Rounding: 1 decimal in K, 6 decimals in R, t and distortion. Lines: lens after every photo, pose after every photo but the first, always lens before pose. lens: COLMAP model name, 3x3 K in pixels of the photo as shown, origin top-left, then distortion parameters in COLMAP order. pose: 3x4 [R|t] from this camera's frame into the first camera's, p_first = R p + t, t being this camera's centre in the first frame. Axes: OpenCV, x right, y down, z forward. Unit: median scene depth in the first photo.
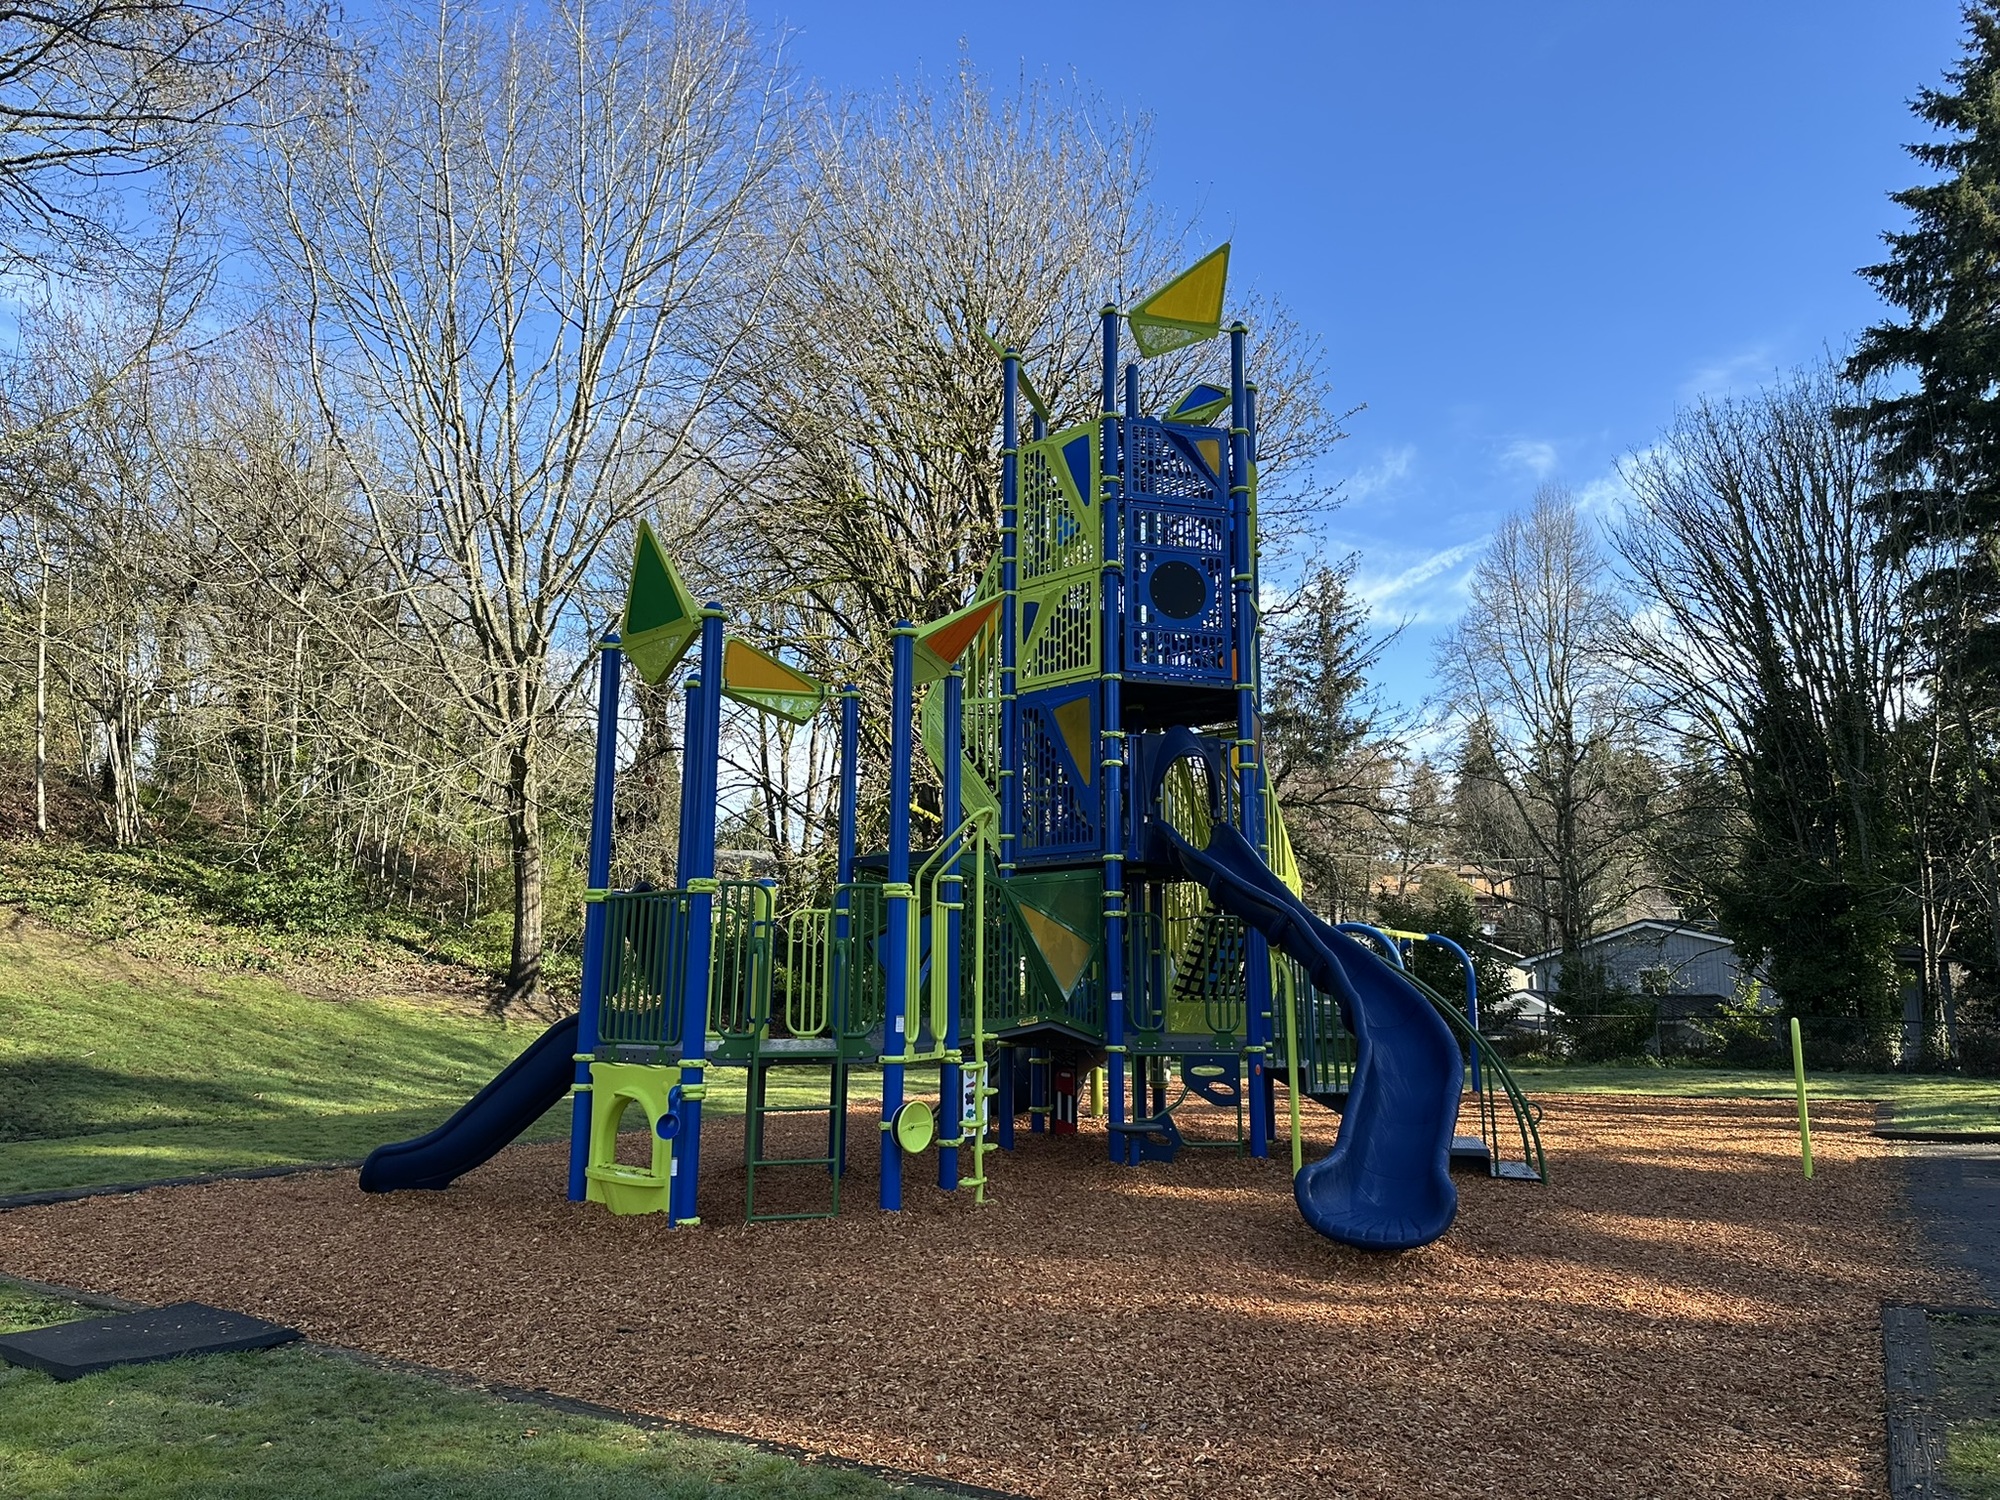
lens RADIAL K [[1445.8, 0, 1000.0], [0, 1445.8, 750.0], [0, 0, 1]] dist [0.041031, -0.063983]
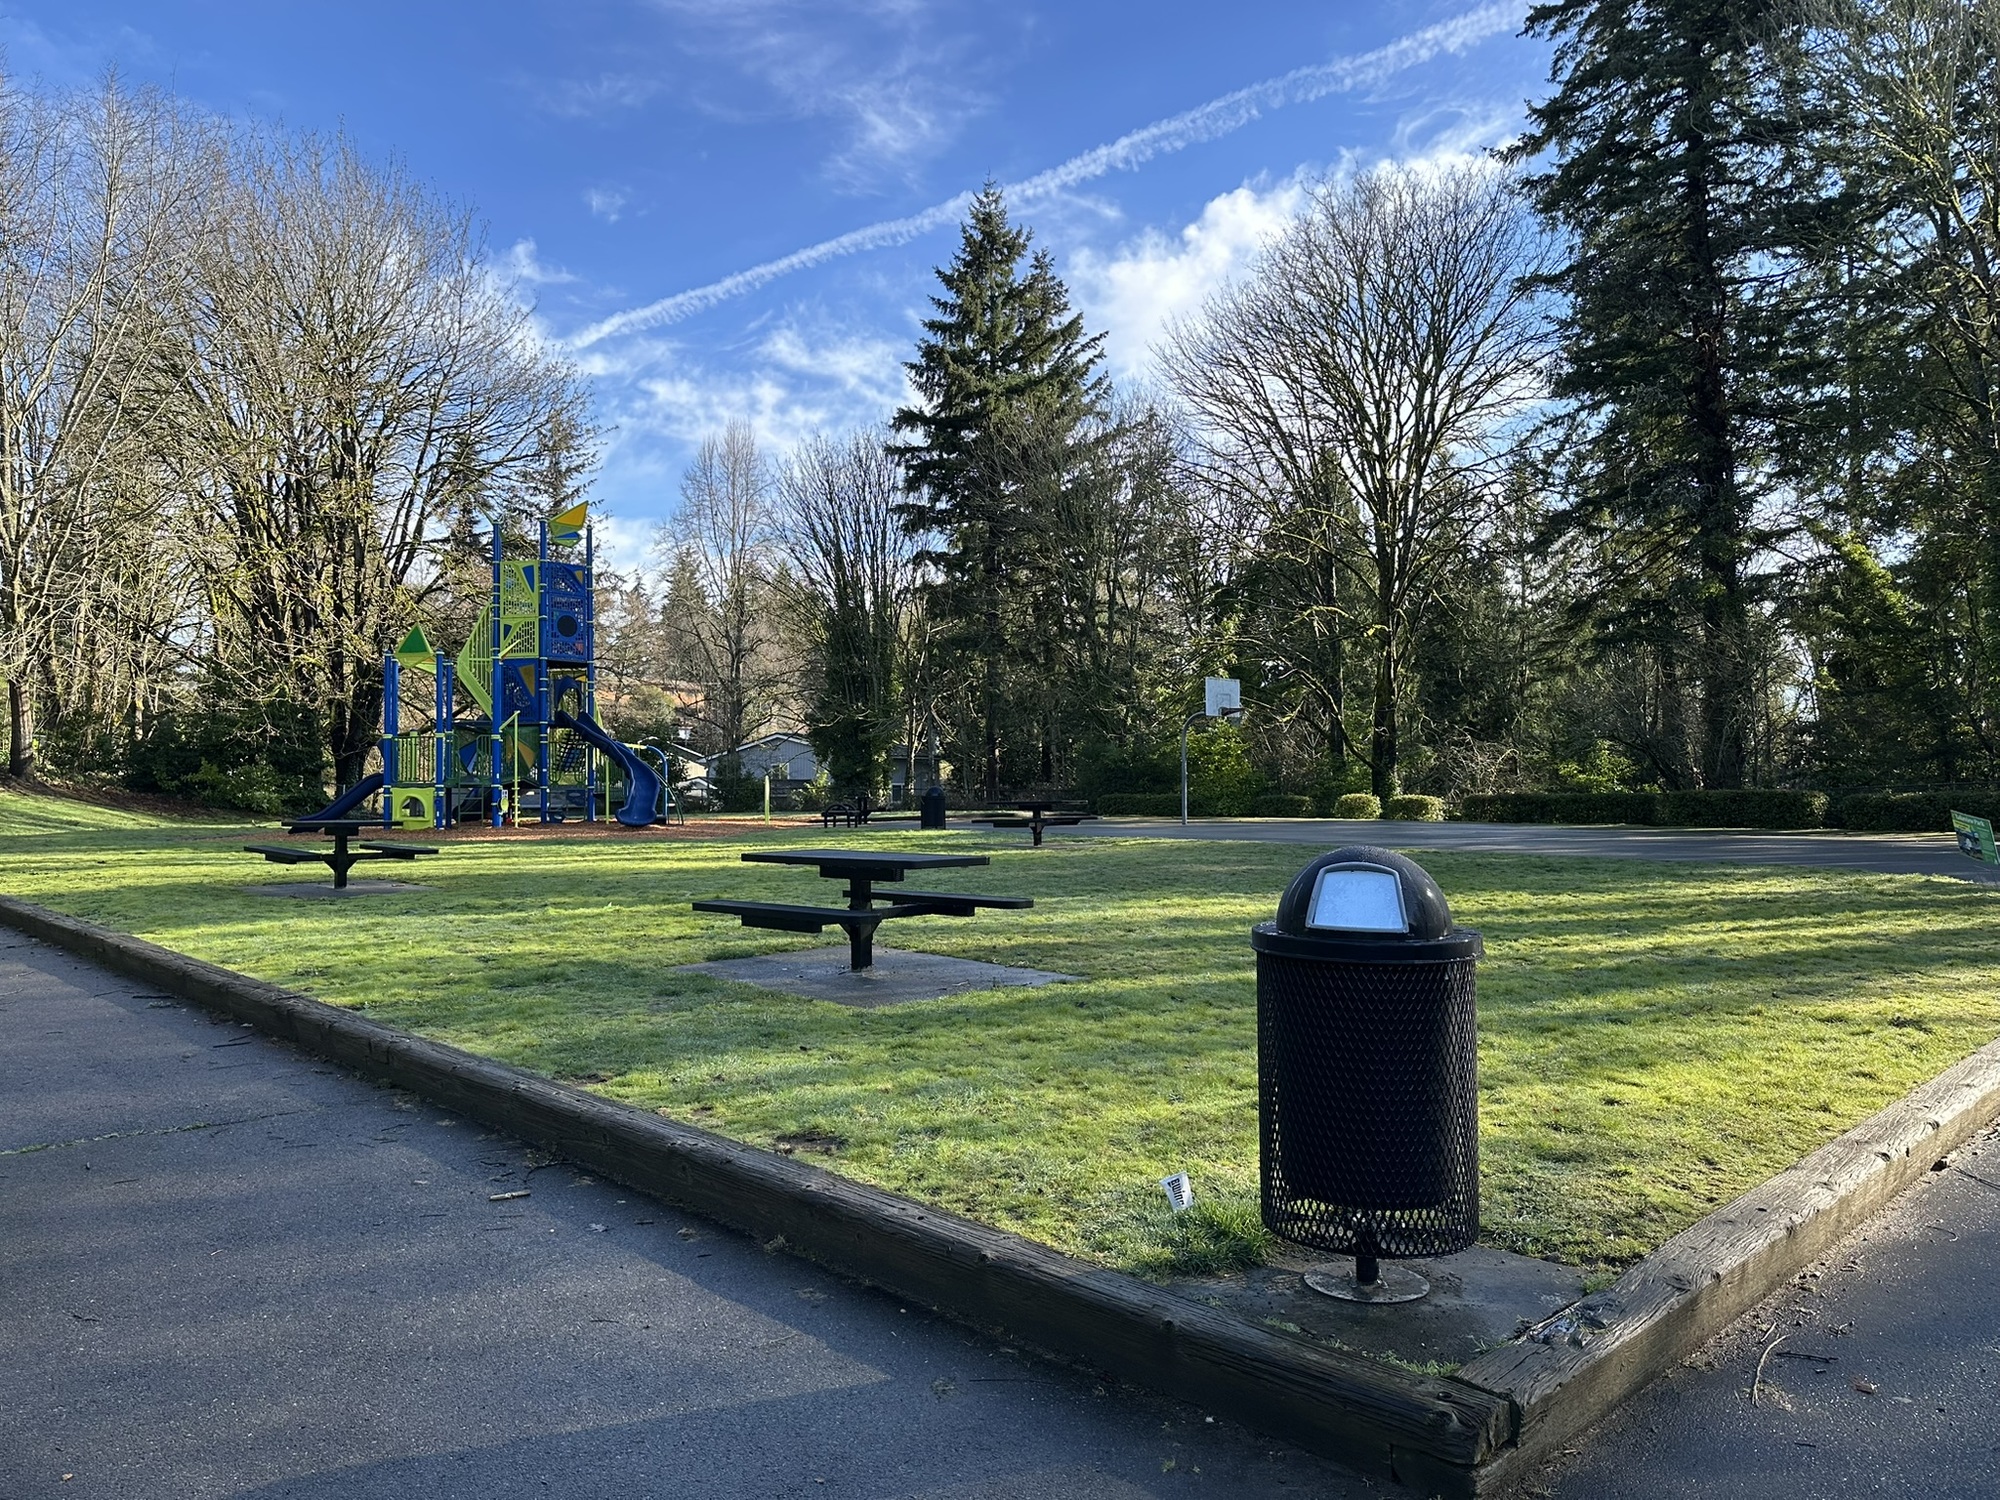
lens RADIAL K [[1445.8, 0, 1000.0], [0, 1445.8, 750.0], [0, 0, 1]] dist [0.041031, -0.063983]
pose [[0.860870, 0.001845, 0.508822, -0.190896], [-0.070938, 0.990663, 0.116427, -0.085333], [-0.503857, -0.136323, 0.852962, -0.604374]]
